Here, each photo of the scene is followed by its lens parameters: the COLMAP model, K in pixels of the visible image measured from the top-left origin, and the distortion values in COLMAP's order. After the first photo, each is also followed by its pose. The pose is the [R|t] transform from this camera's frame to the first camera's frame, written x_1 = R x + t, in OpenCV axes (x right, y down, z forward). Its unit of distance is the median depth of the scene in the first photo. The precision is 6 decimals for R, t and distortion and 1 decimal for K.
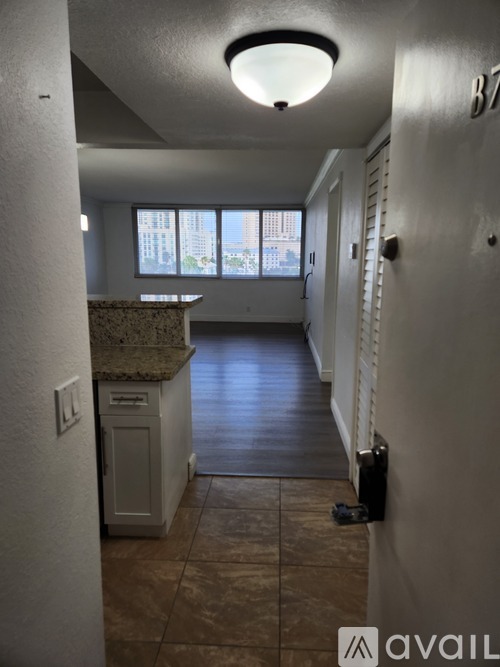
lens RADIAL K [[437.2, 0, 250.0], [0, 437.2, 333.5], [0, 0, 1]] dist [0.042928, -0.003817]
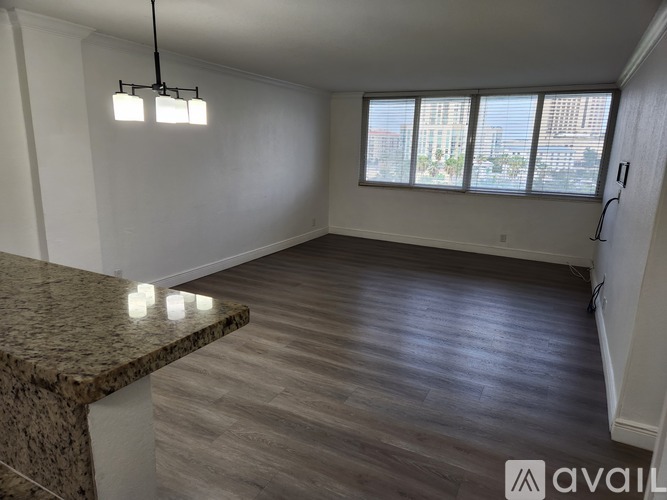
lens RADIAL K [[437.2, 0, 333.5], [0, 437.2, 250.0], [0, 0, 1]] dist [0.042928, -0.003817]
pose [[0.911521, 0.109121, -0.396512, 0.030165], [-0.092243, 0.993838, 0.061454, -0.054417], [0.400775, -0.019441, 0.915970, 0.239442]]
